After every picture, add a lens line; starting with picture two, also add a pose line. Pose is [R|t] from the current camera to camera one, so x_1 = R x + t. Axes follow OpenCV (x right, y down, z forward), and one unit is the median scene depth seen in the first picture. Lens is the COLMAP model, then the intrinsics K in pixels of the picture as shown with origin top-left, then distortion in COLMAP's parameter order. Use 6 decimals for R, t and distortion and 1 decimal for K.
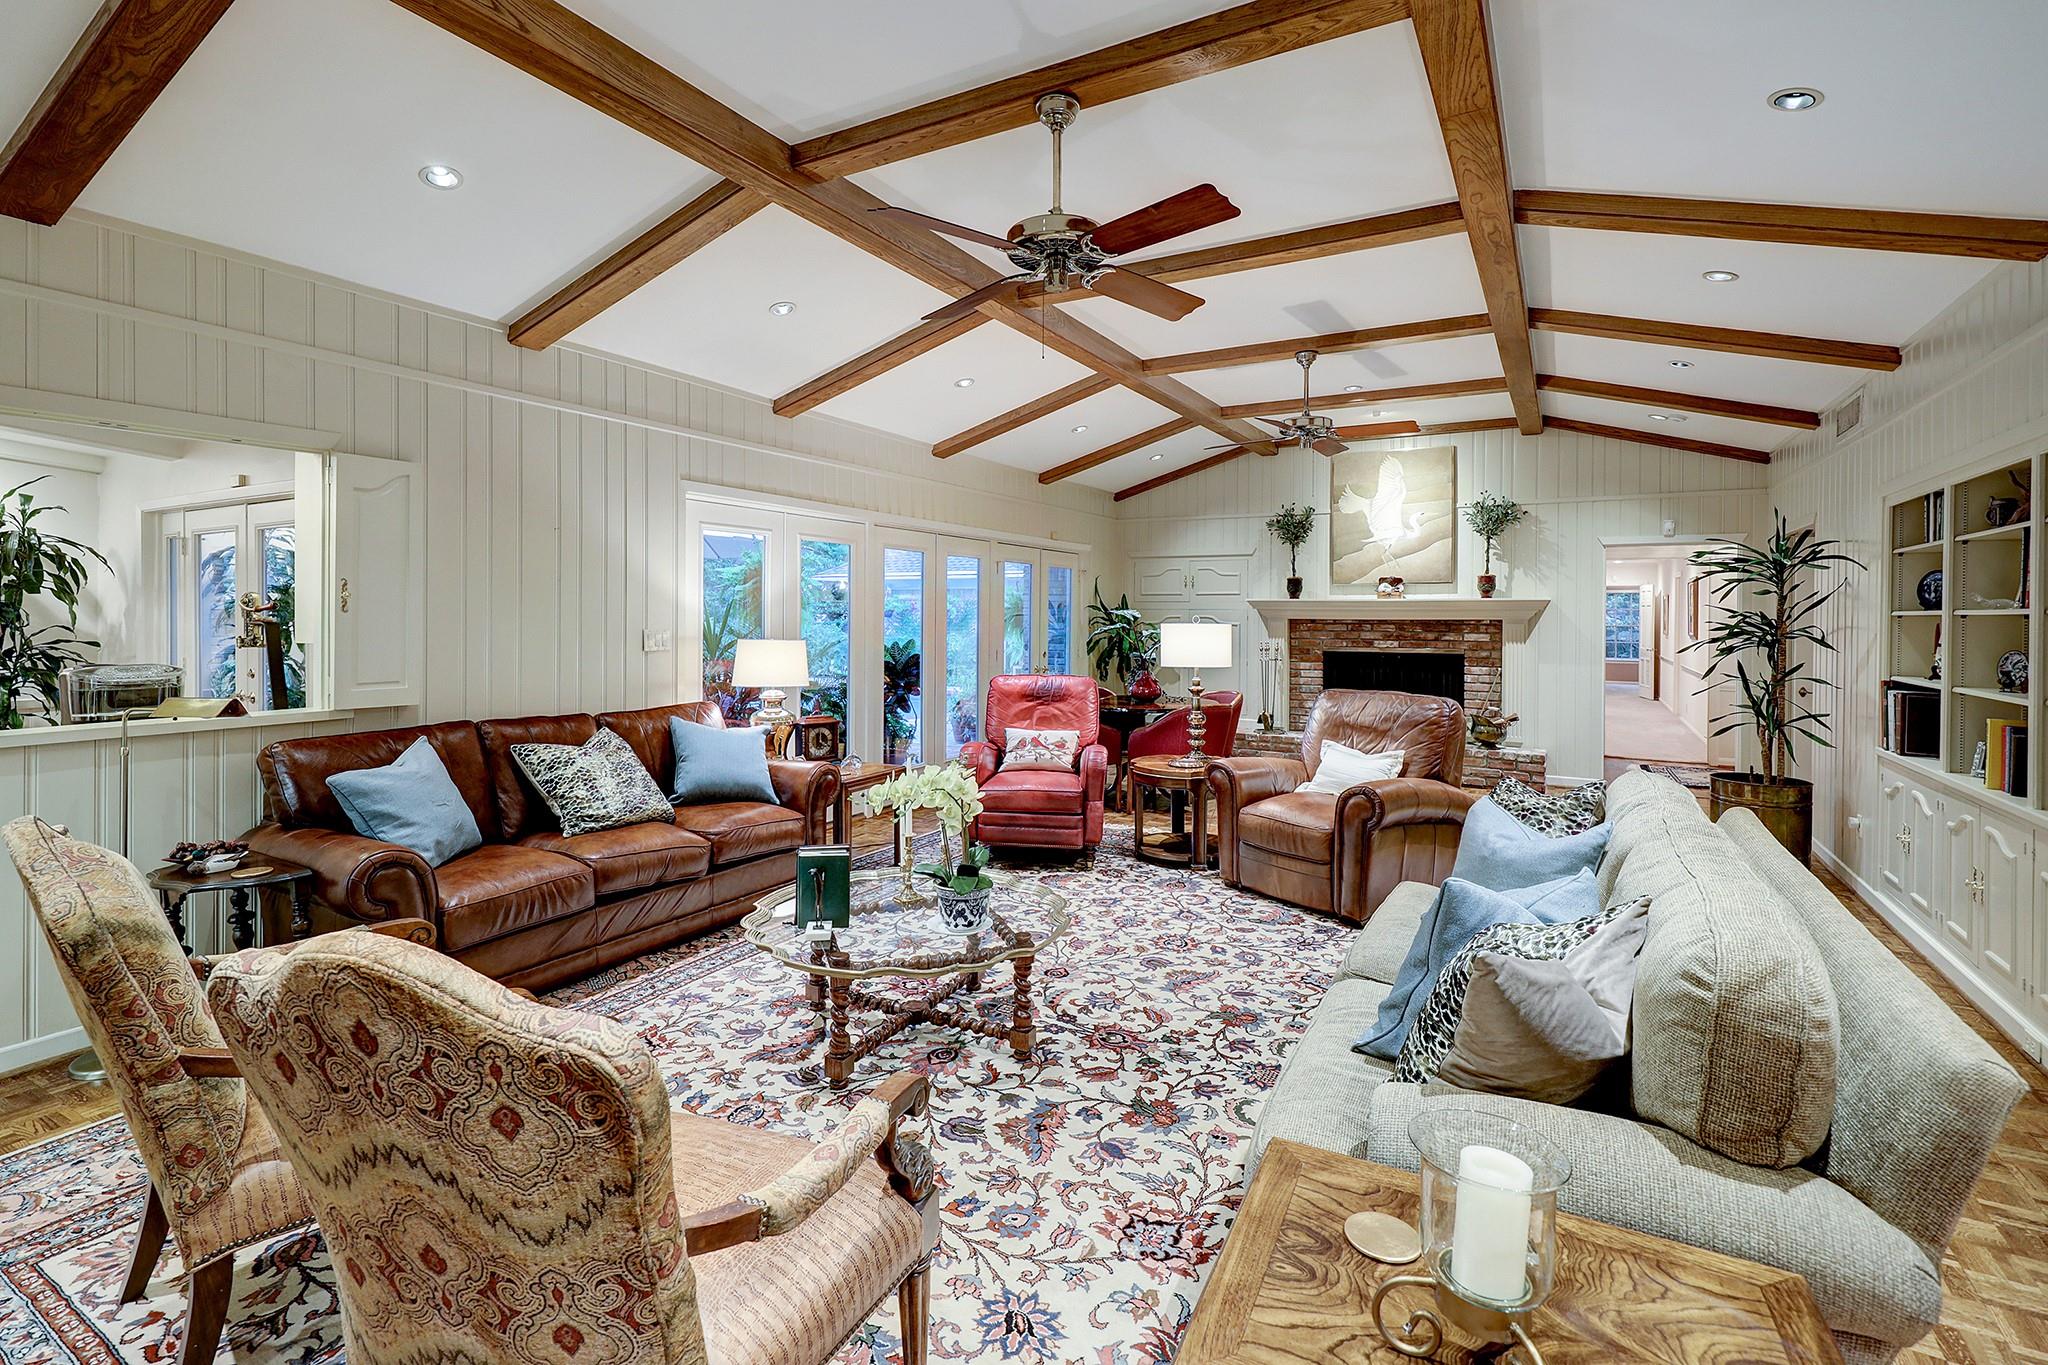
lens RADIAL K [[953.9, 0, 1034.8], [0, 953.9, 621.9], [0, 0, 1]] dist [0.018864, 0.000081]
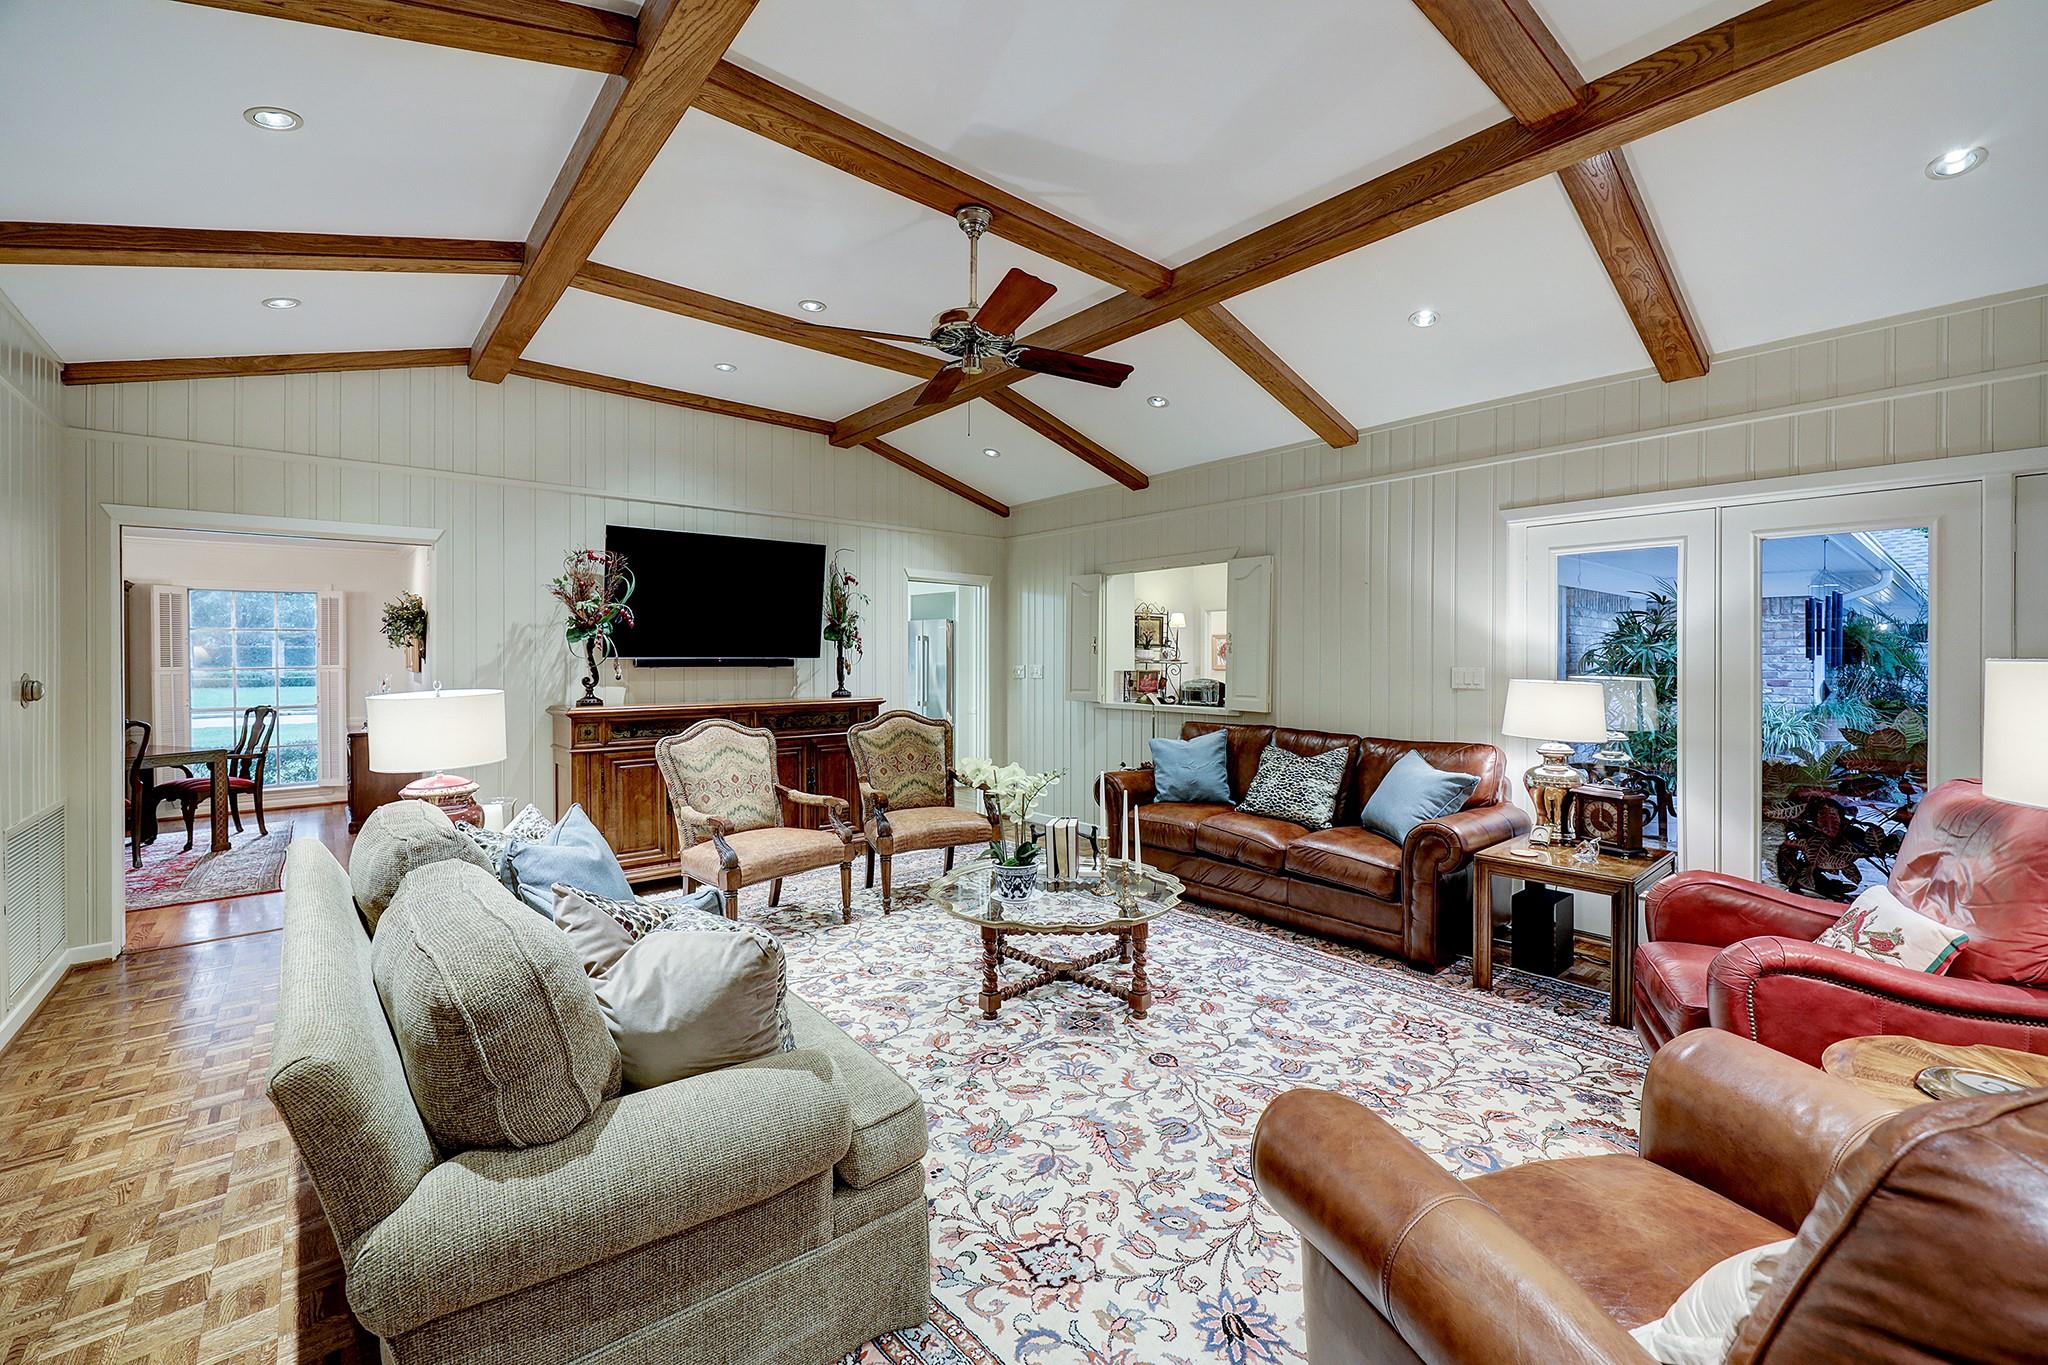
lens RADIAL K [[834.1, 0, 1023.2], [0, 834.1, 666.1], [0, 0, 1]] dist [0.002919, 0.000226]
pose [[-0.353260, 0.001285, -0.935524, 0.824741], [-0.010015, 0.999937, 0.005155, 0.008355], [0.935472, 0.011191, -0.353224, 1.218982]]
